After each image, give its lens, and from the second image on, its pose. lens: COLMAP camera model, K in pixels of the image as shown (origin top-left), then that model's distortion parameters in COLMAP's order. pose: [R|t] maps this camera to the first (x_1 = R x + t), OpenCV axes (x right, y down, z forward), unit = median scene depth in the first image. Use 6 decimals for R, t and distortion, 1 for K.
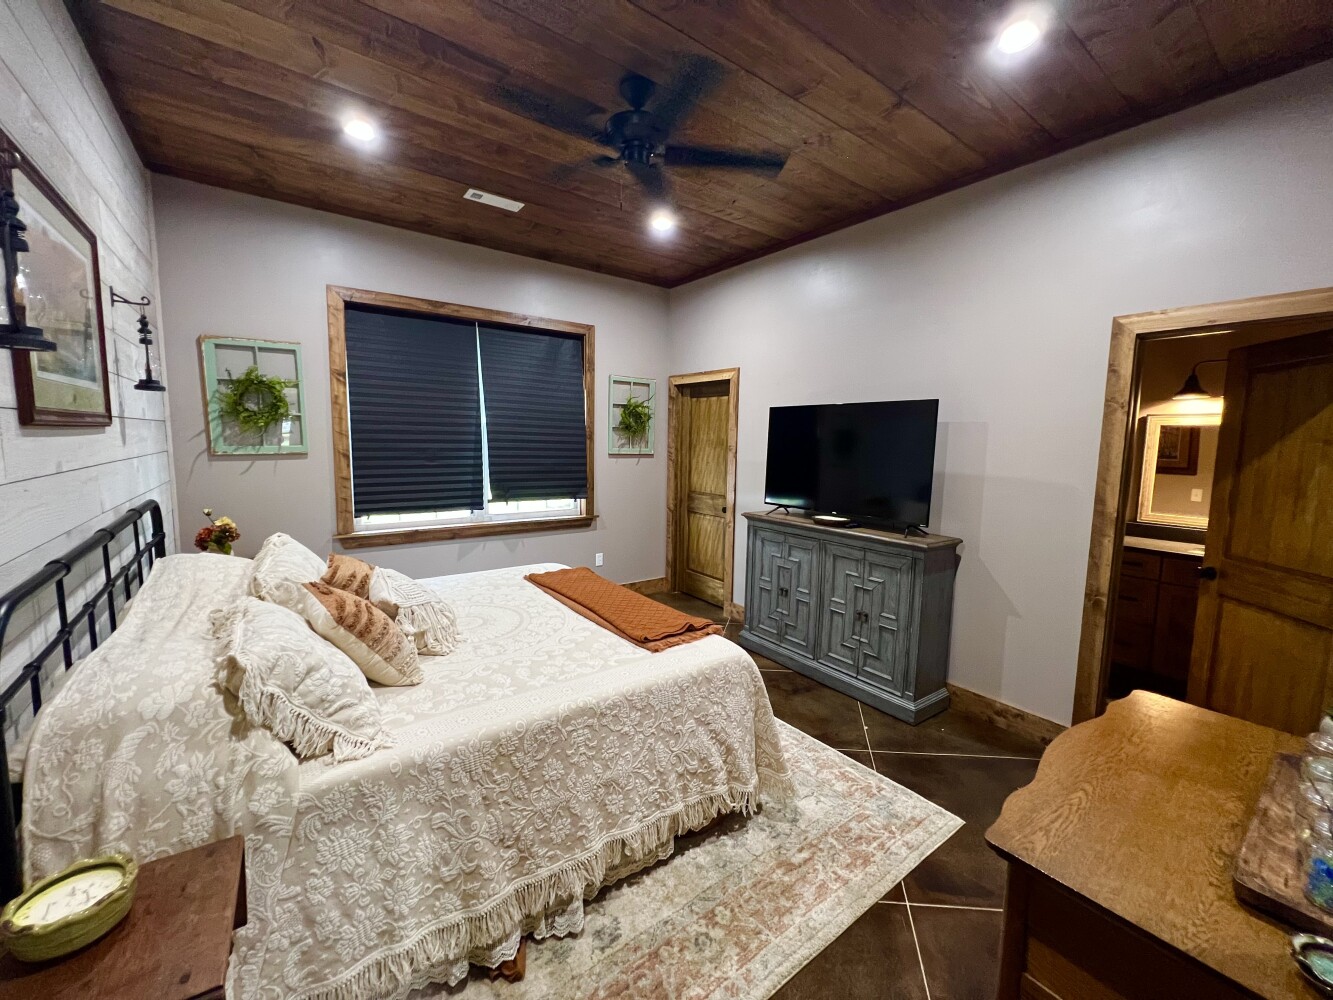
lens RADIAL K [[536.3, 0, 666.7], [0, 536.3, 495.9], [0, 0, 1]] dist [-0.000194, 0.000306]
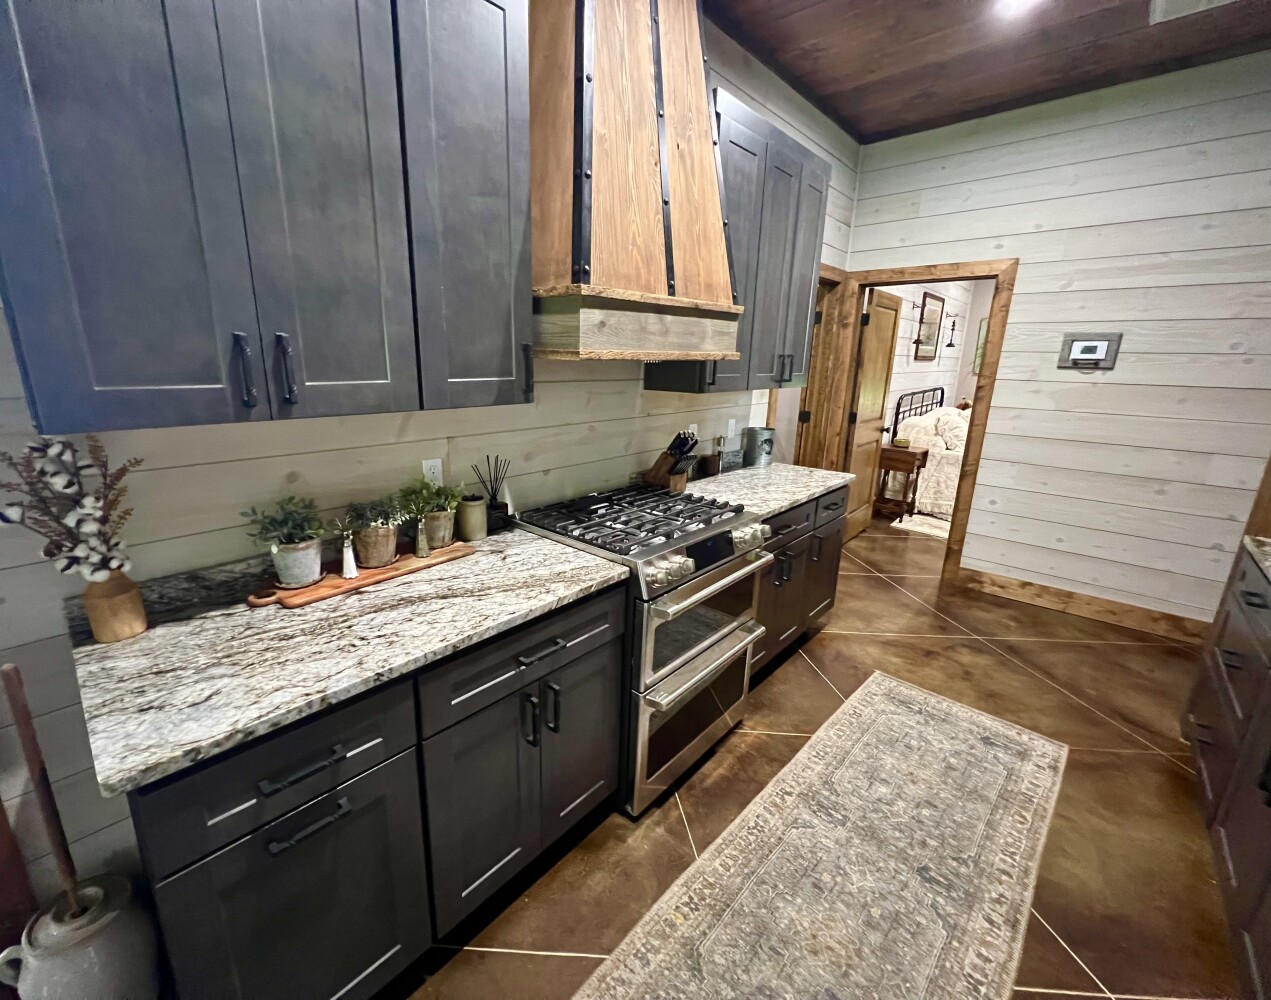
lens RADIAL K [[535.2, 0, 605.8], [0, 535.2, 494.8], [0, 0, 1]] dist [-0.002787, 0.000524]
pose [[0.182968, 0.228144, -0.956281, 1.258617], [-0.116561, 0.970874, 0.209324, 0.147136], [0.976185, 0.073165, 0.204231, -1.035323]]
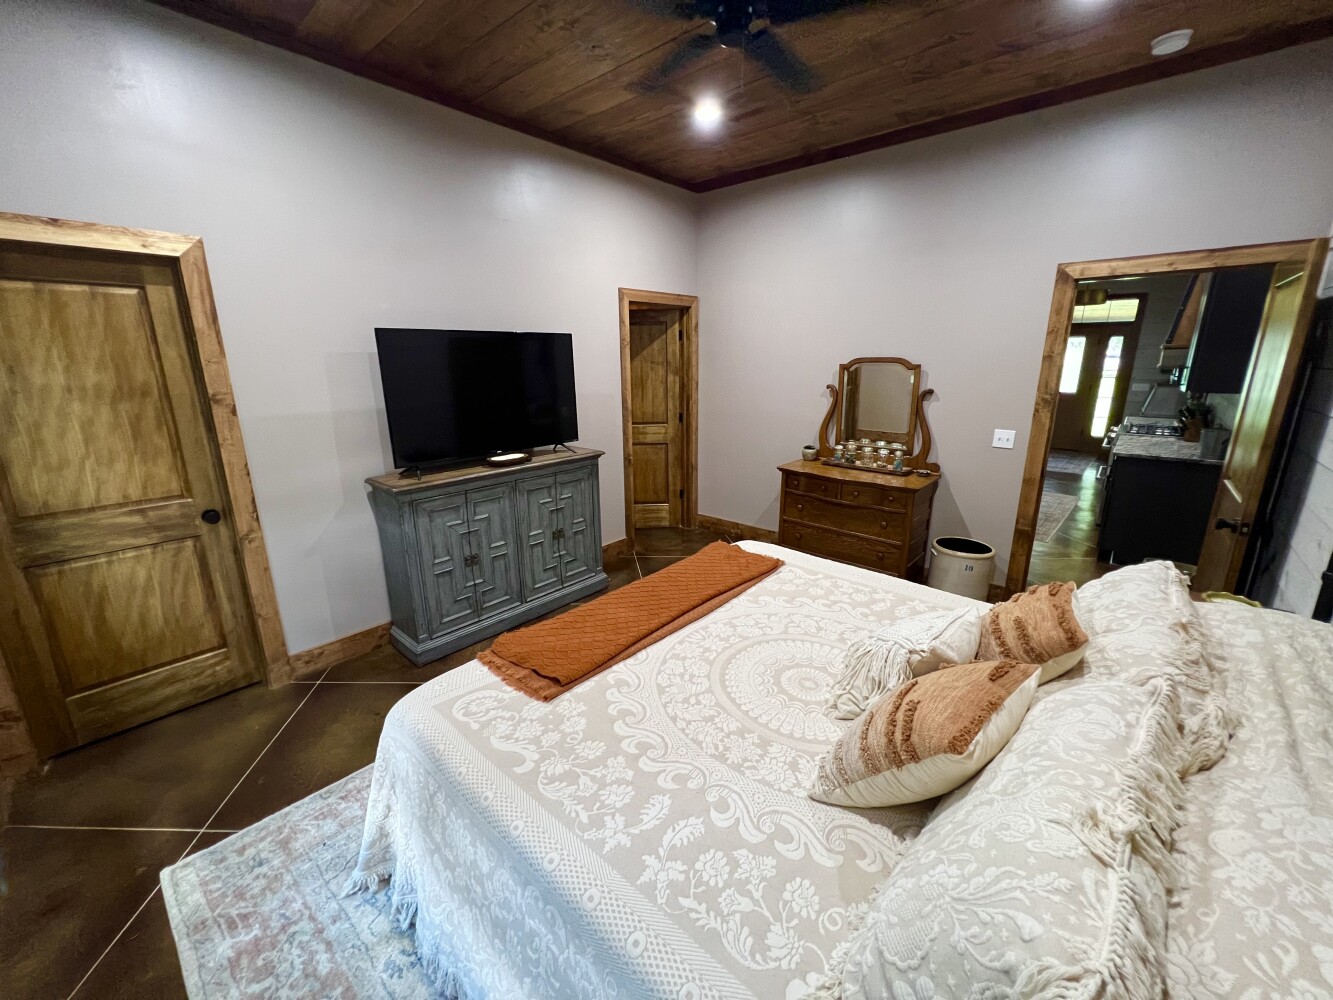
lens RADIAL K [[536.3, 0, 667.4], [0, 536.3, 492.4], [0, 0, 1]] dist [-0.000194, 0.000306]
pose [[-0.214086, -0.264728, 0.940259, -0.733566], [0.101980, 0.951259, 0.291045, -0.161914], [-0.971477, 0.158196, -0.176655, 1.013745]]
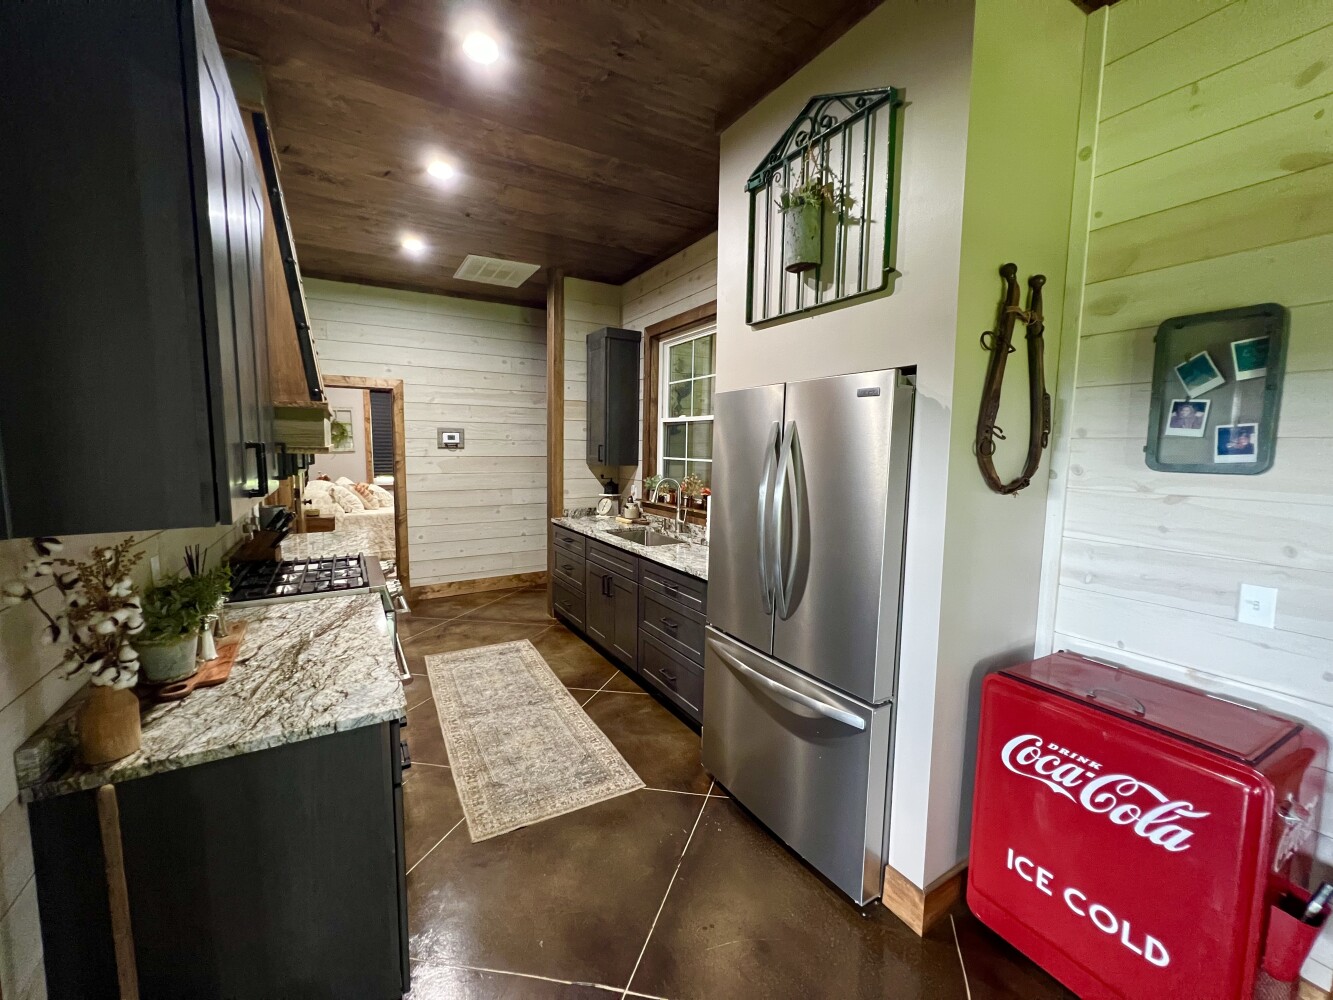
lens RADIAL K [[536.3, 0, 659.0], [0, 536.3, 496.3], [0, 0, 1]] dist [-0.000194, 0.000306]
pose [[0.994136, -0.000622, -0.108131, 1.254908], [-0.000645, 0.999932, -0.011678, 0.199757], [0.108131, 0.011679, 0.994068, -1.656905]]
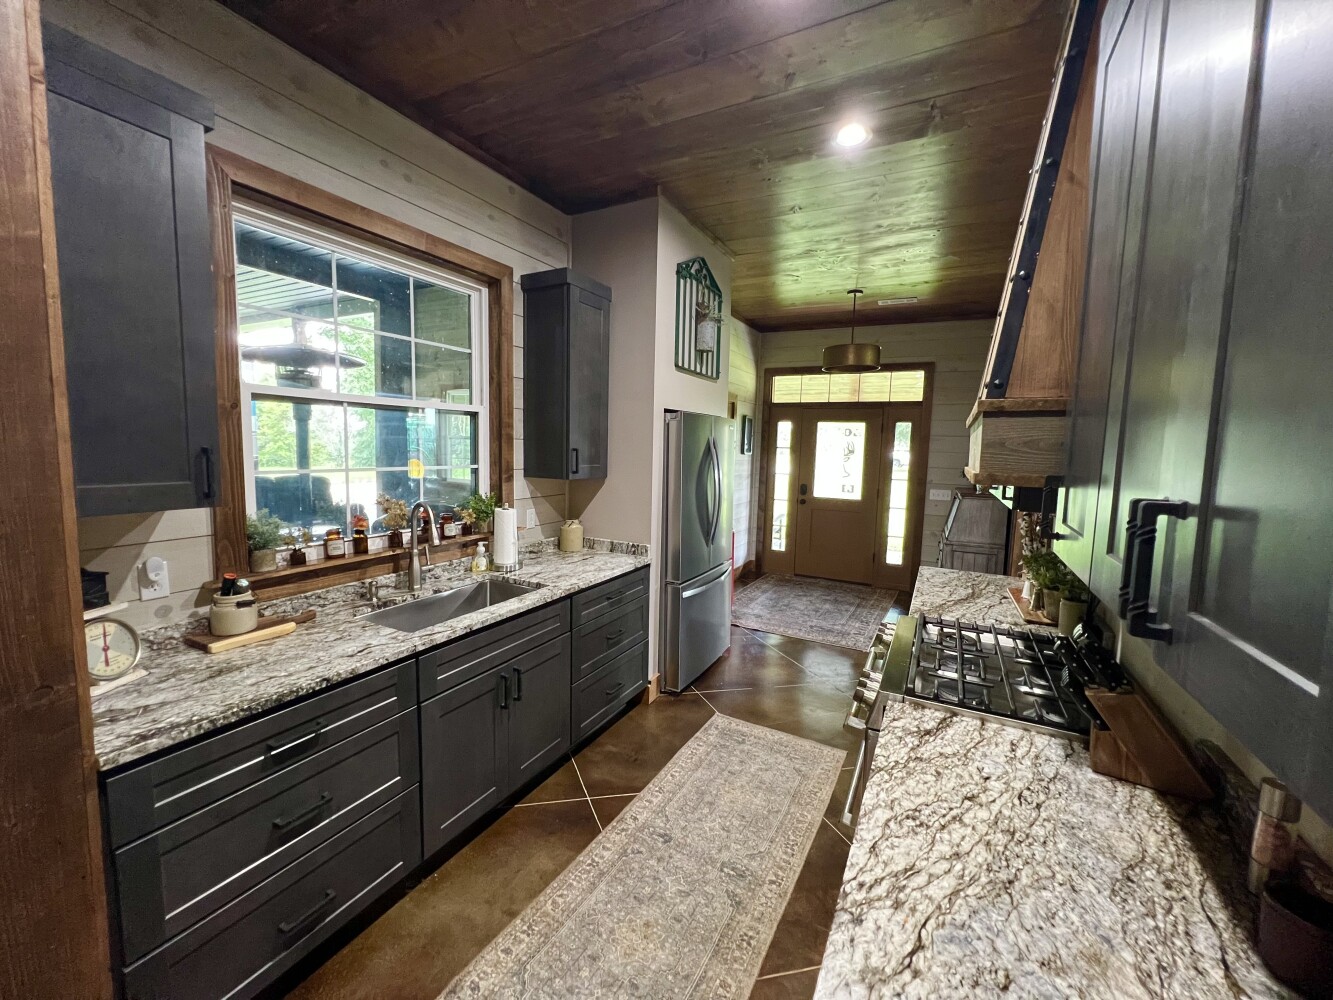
lens RADIAL K [[536.3, 0, 667.3], [0, 536.3, 494.0], [0, 0, 1]] dist [-0.000194, 0.000306]
pose [[-0.436339, -0.116088, 0.892262, 0.237686], [0.060047, 0.985675, 0.157606, 0.019627], [-0.897776, 0.122348, -0.423118, -0.288324]]
